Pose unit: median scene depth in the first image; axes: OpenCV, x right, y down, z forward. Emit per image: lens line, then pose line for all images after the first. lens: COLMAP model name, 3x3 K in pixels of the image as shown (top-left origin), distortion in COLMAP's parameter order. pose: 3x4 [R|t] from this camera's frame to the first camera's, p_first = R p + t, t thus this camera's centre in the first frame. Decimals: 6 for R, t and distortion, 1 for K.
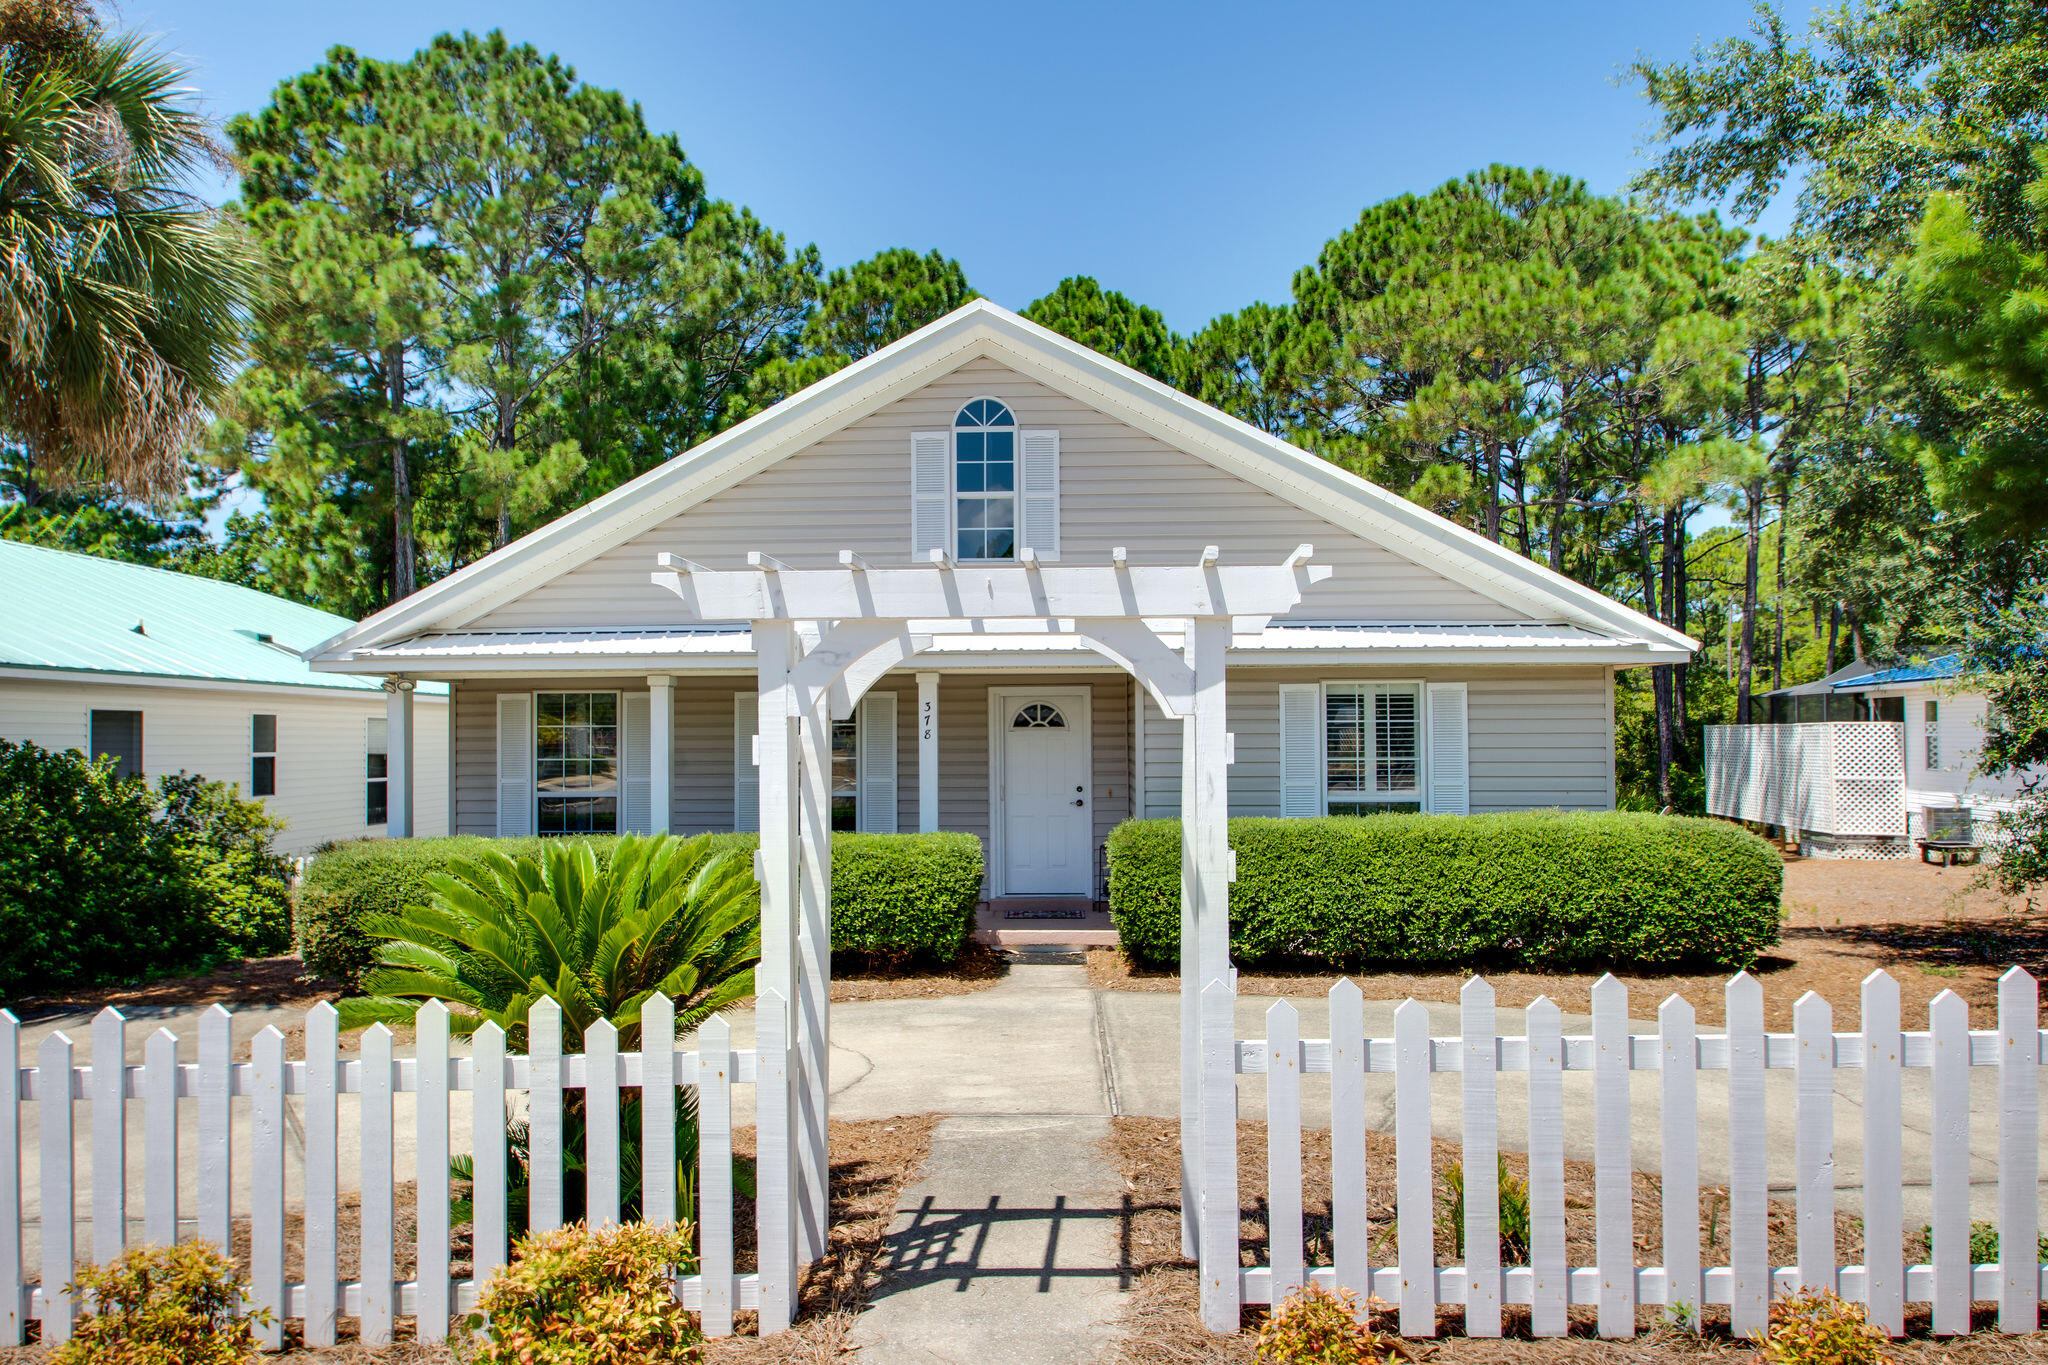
lens RADIAL K [[1270.5, 0, 1025.7], [0, 1270.5, 687.6], [0, 0, 1]] dist [0.004134, -0.000278]
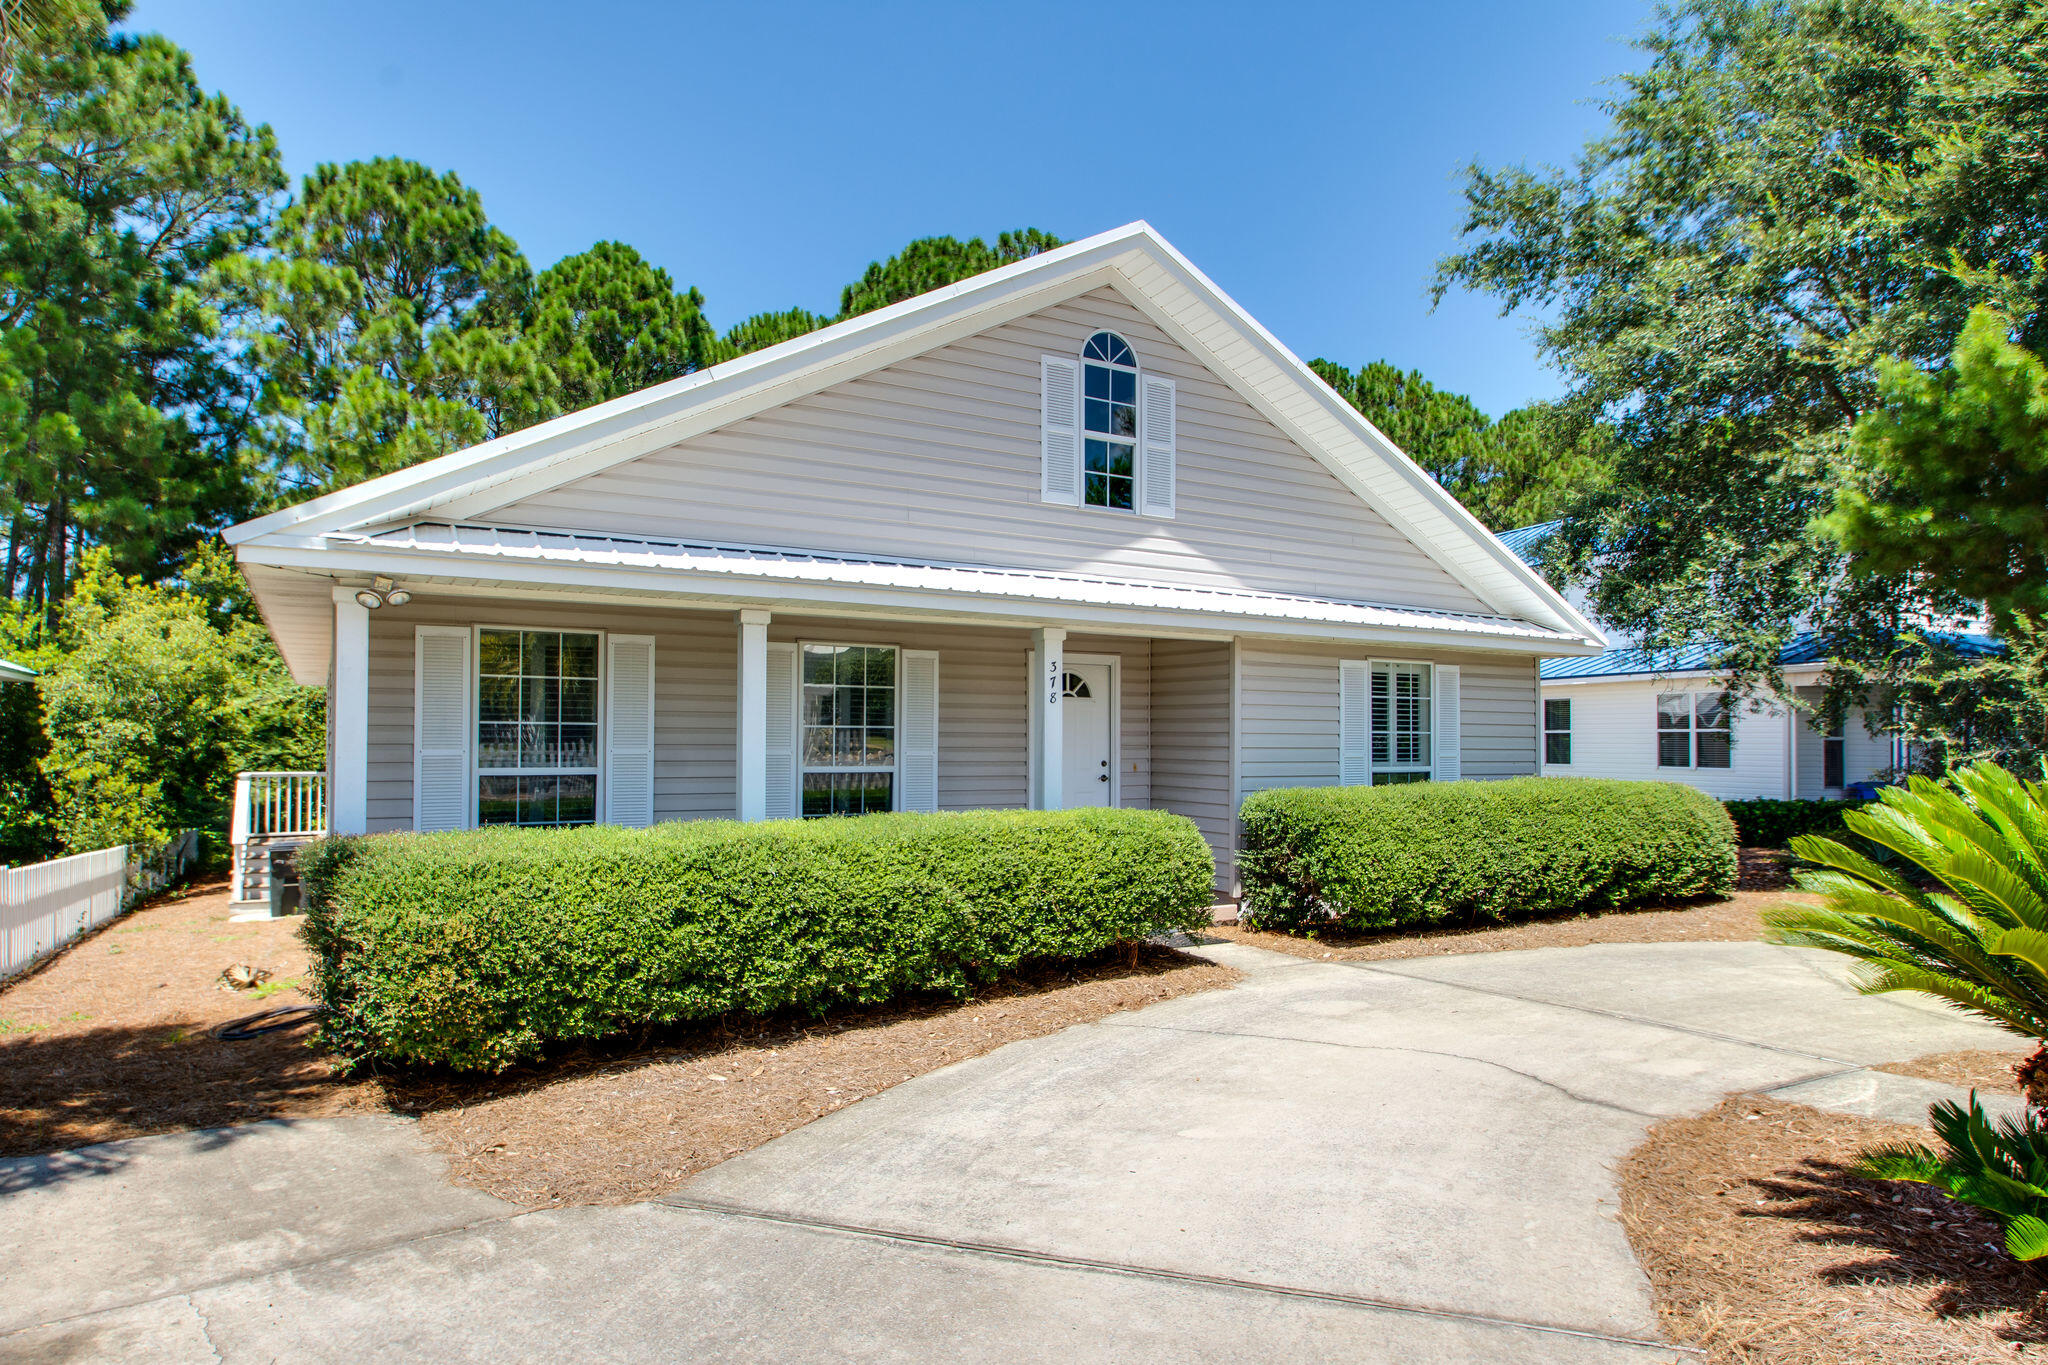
lens RADIAL K [[1178.7, 0, 1025.4], [0, 1178.7, 692.5], [0, 0, 1]] dist [0.003332, 0.001095]
pose [[0.844863, 0.031873, 0.534033, -0.529798], [-0.030085, 0.999475, -0.012058, 0.043412], [-0.534136, -0.005879, 0.845378, 0.315966]]
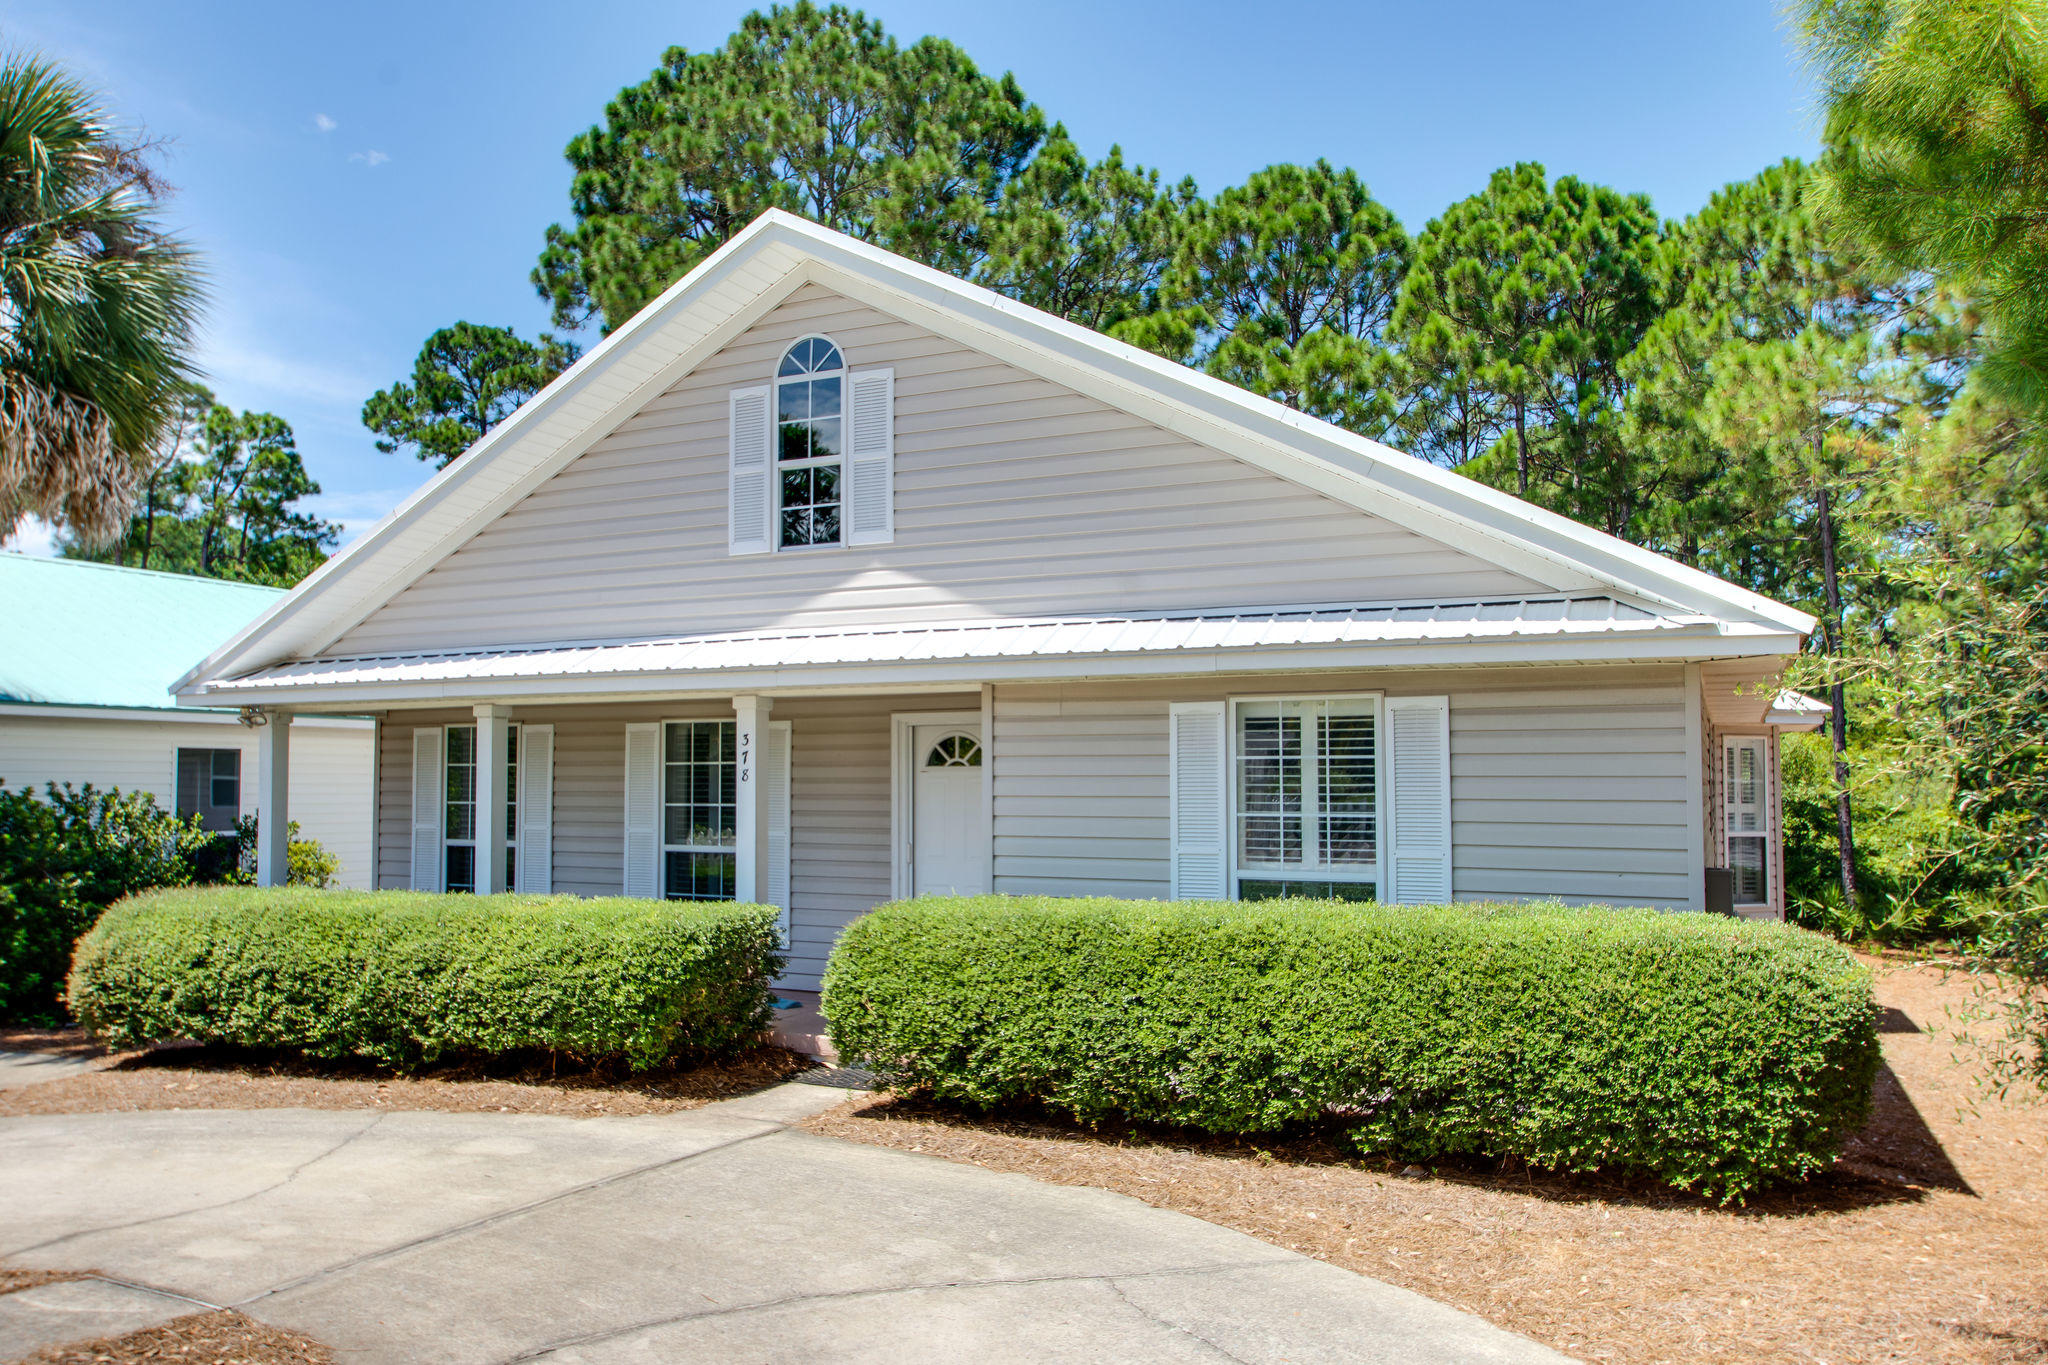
lens RADIAL K [[1532.7, 0, 1022.2], [0, 1532.7, 685.5], [0, 0, 1]] dist [0.000497, 0.005553]
pose [[0.912823, -0.020659, -0.407833, 0.459170], [0.011644, 0.999630, -0.024576, 0.006986], [0.408190, 0.017685, 0.912726, 0.212193]]
